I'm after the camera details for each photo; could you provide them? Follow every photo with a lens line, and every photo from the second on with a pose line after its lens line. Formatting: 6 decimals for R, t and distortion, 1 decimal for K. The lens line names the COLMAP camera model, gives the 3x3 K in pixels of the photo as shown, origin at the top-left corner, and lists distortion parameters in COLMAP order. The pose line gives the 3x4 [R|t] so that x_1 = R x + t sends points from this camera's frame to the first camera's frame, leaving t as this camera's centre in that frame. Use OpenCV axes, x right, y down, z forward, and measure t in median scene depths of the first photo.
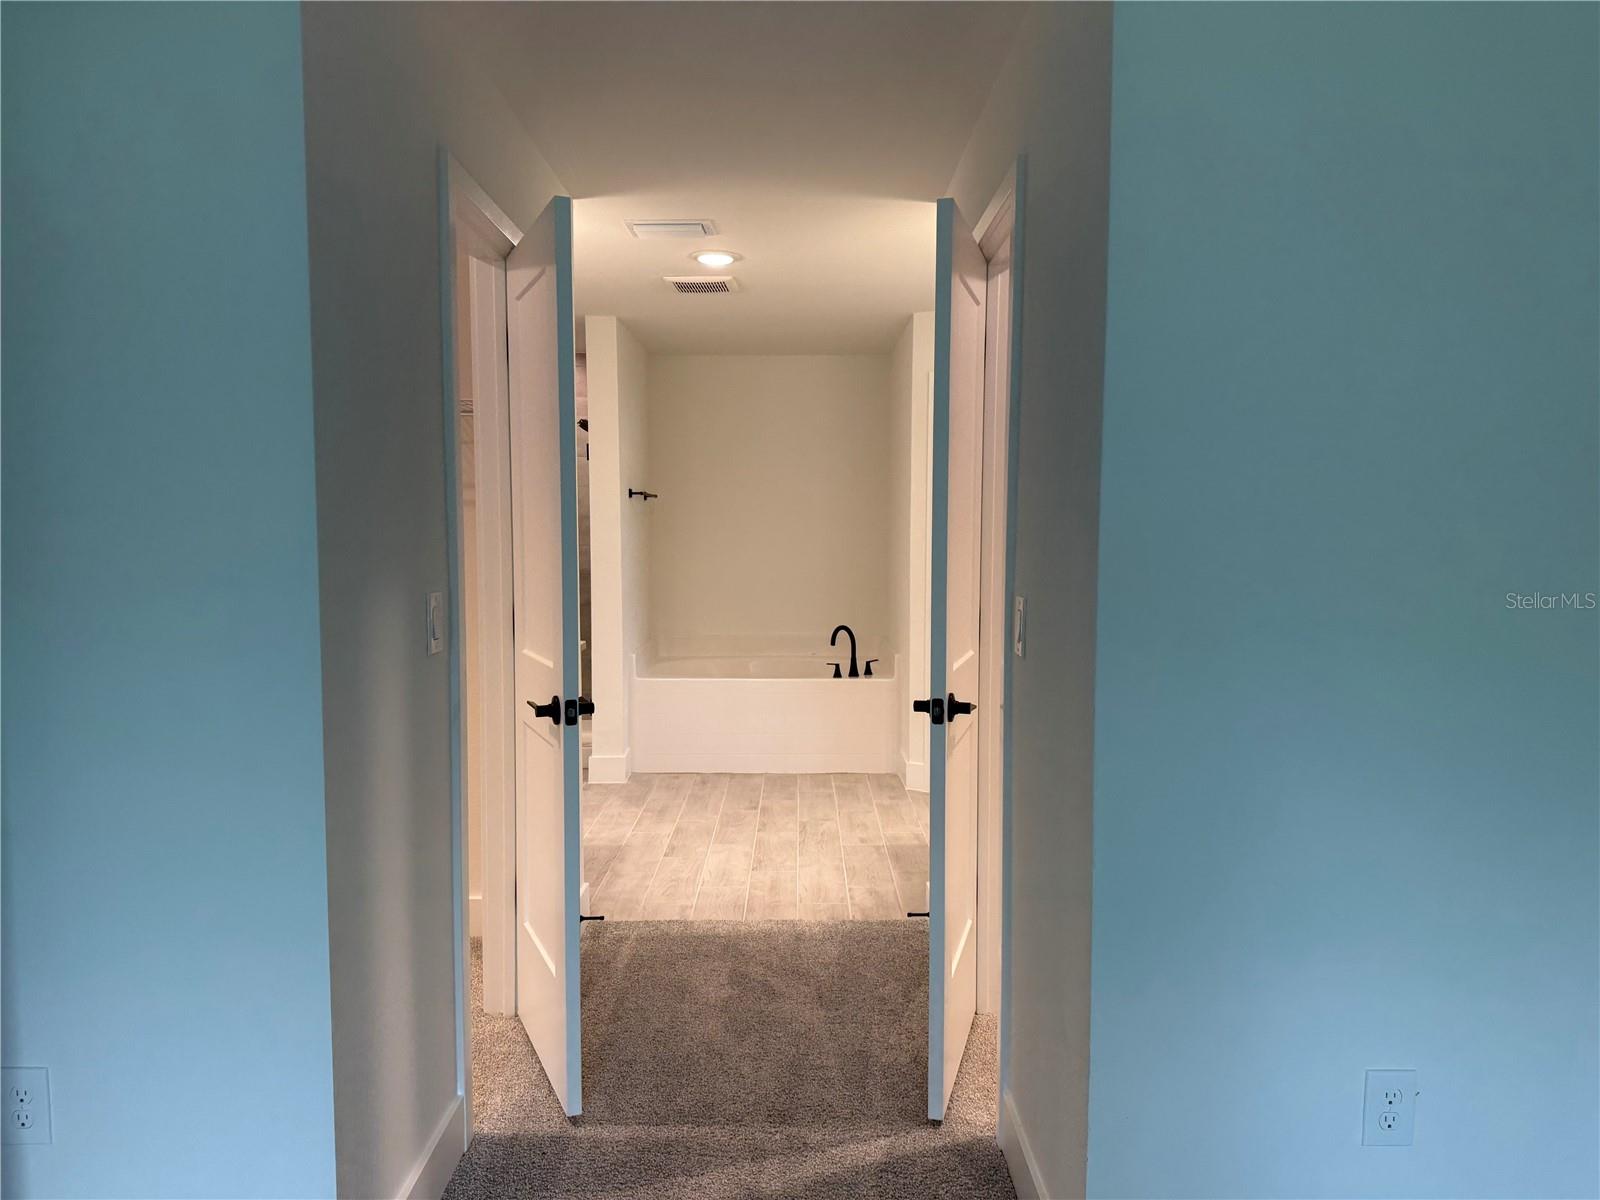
lens RADIAL K [[1107.0, 0, 800.0], [0, 1107.0, 600.0], [0, 0, 1]] dist [0.005619, 0.000618]
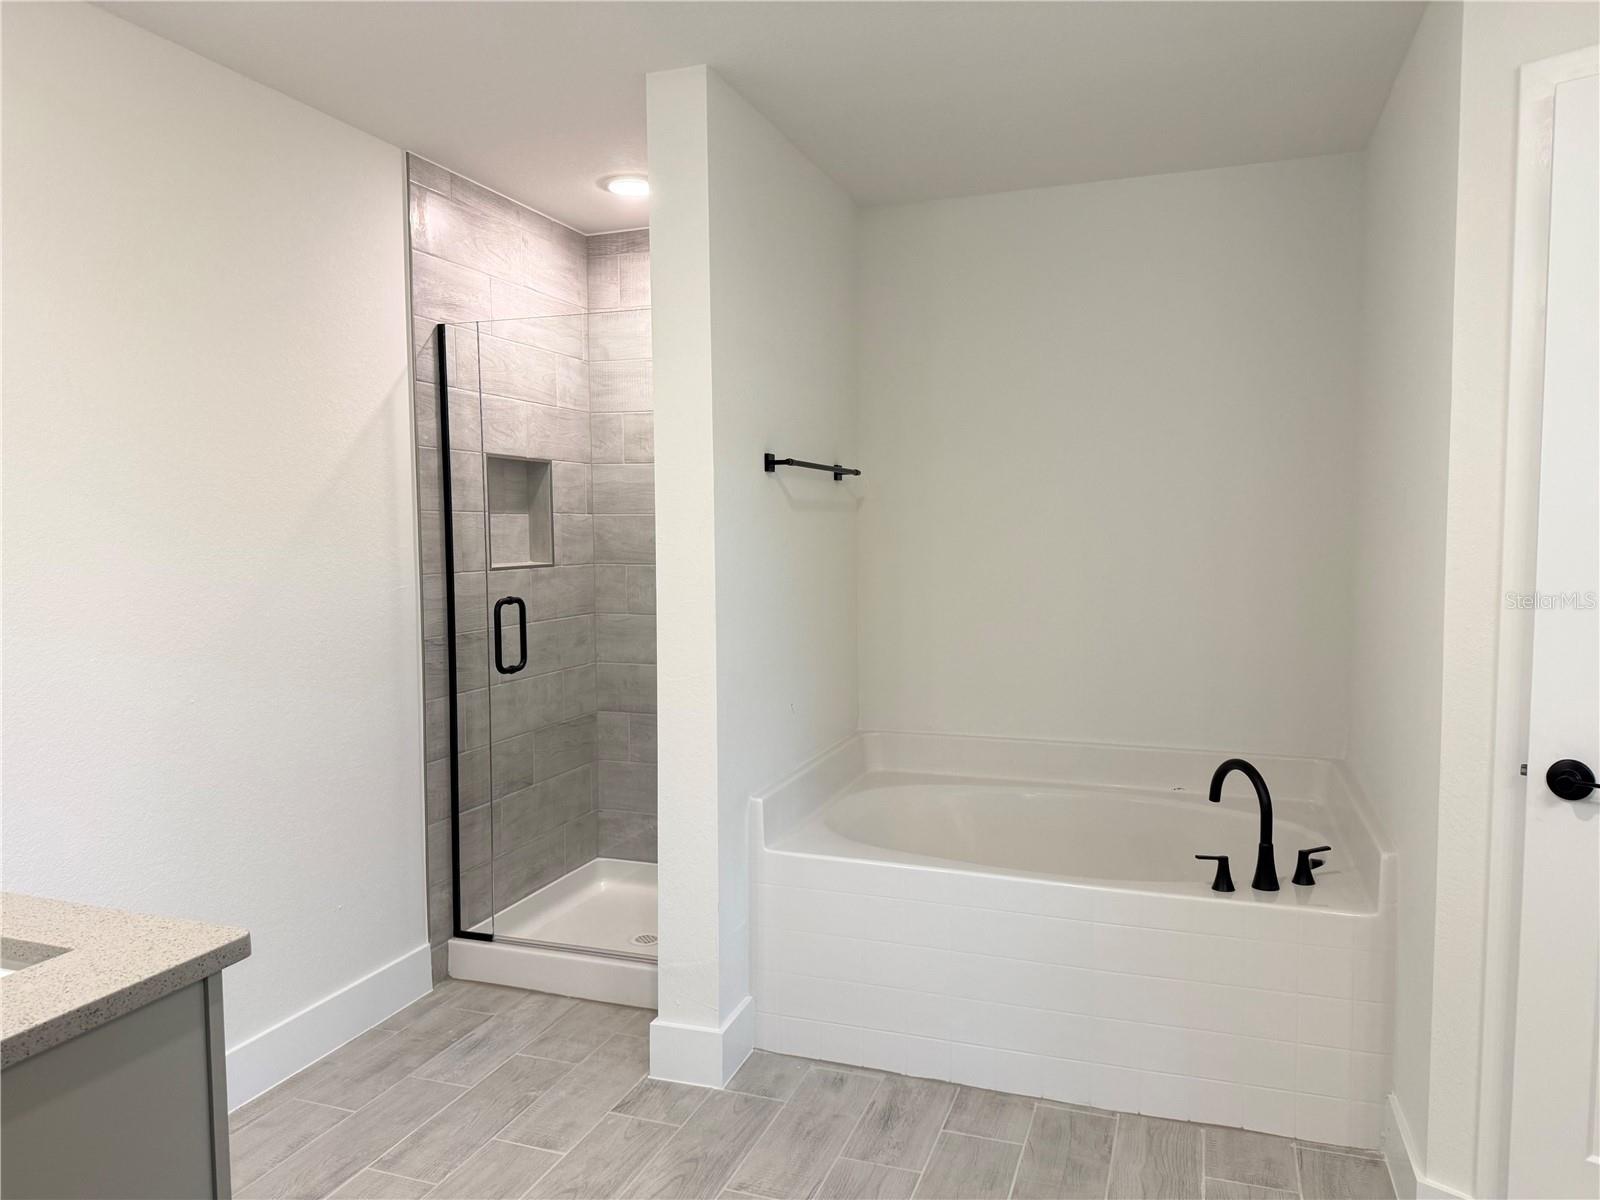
lens RADIAL K [[1107.0, 0, 800.0], [0, 1107.0, 600.0], [0, 0, 1]] dist [0.005619, 0.000618]
pose [[0.940114, 0.015073, -0.340526, 0.024386], [-0.017698, 0.999833, -0.004606, -0.034115], [0.340400, 0.010357, 0.940224, 0.551830]]
